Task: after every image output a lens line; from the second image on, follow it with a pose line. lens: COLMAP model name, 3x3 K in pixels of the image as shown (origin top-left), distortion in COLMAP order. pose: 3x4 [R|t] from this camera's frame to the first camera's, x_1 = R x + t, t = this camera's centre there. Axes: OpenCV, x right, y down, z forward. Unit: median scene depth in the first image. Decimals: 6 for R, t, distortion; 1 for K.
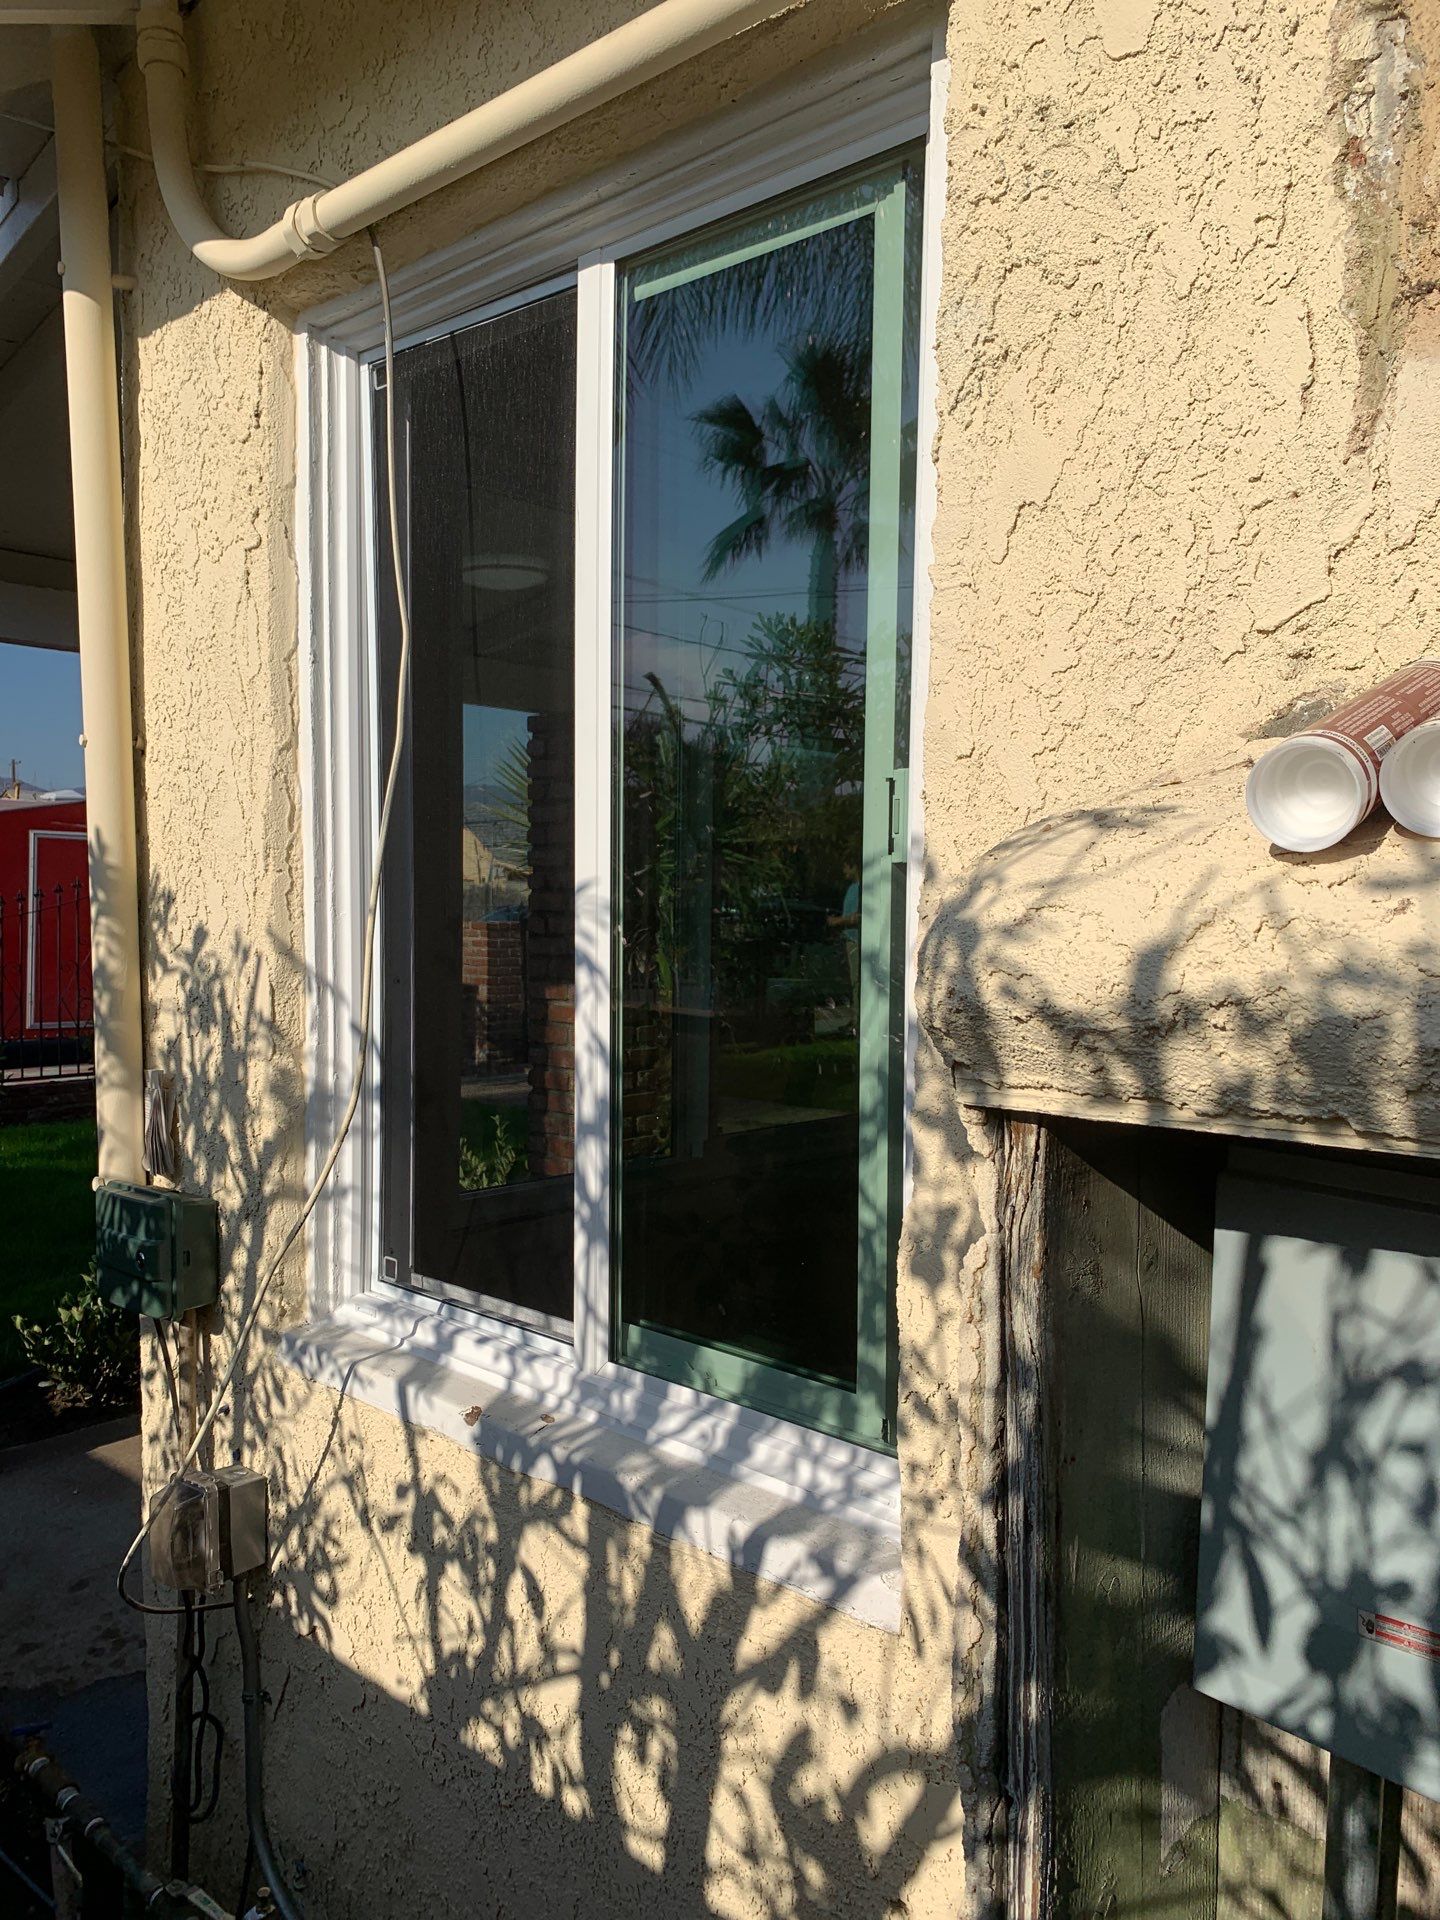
lens RADIAL K [[1455.4, 0, 733.8], [0, 1455.4, 974.6], [0, 0, 1]] dist [0.028951, -0.033339]
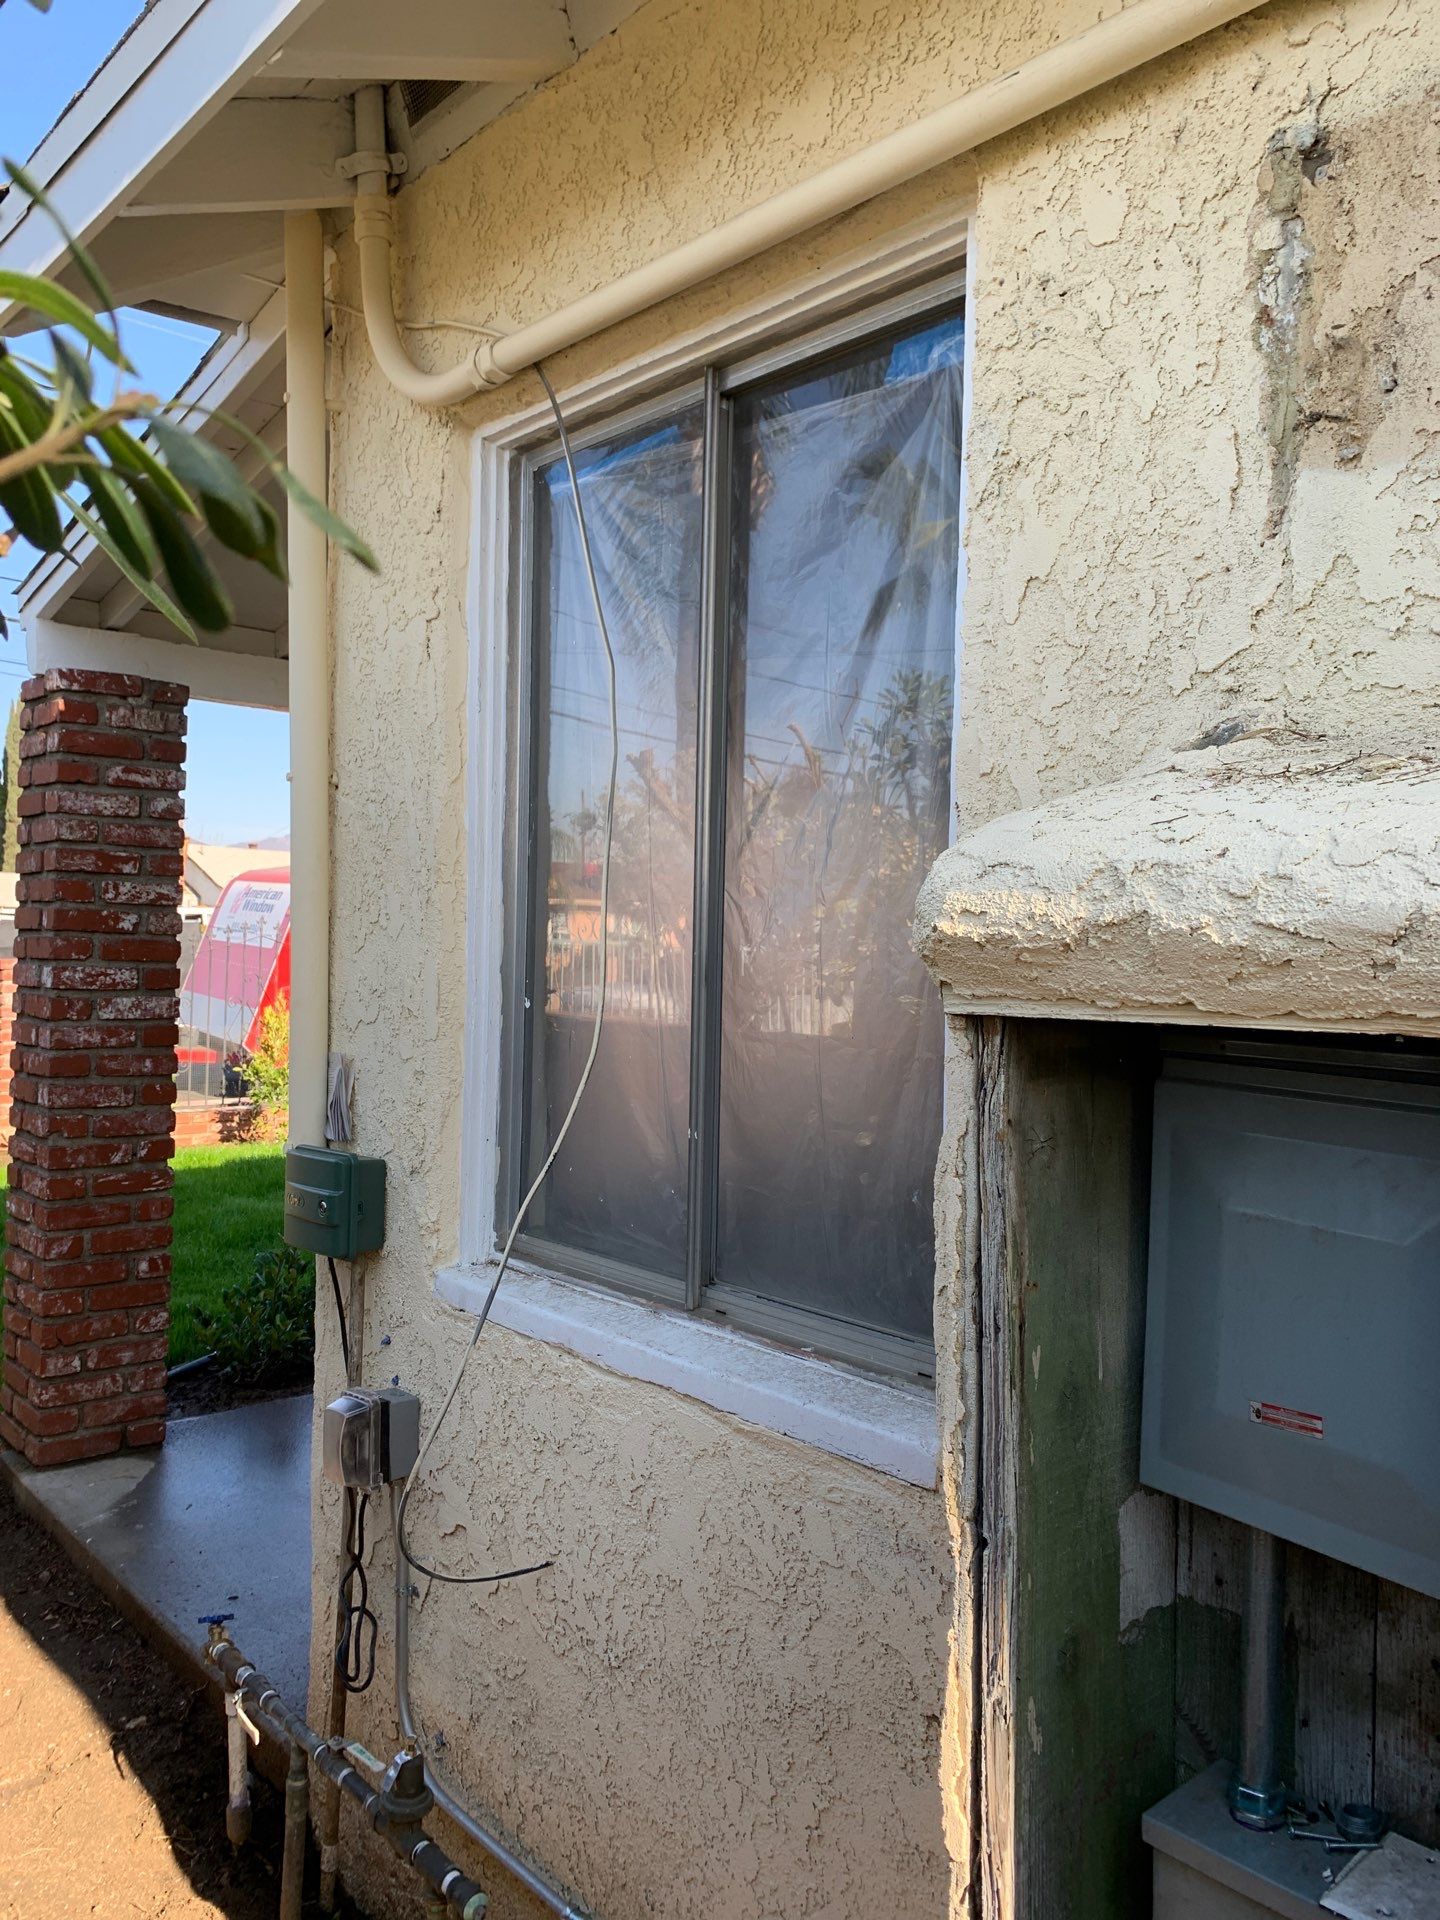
lens RADIAL K [[1455.4, 0, 709.3], [0, 1455.4, 942.6], [0, 0, 1]] dist [0.028951, -0.033339]
pose [[0.994144, 0.010558, -0.107549, 0.061184], [-0.017055, 0.998072, -0.059673, 0.082853], [0.106711, 0.061158, 0.992407, -0.298313]]
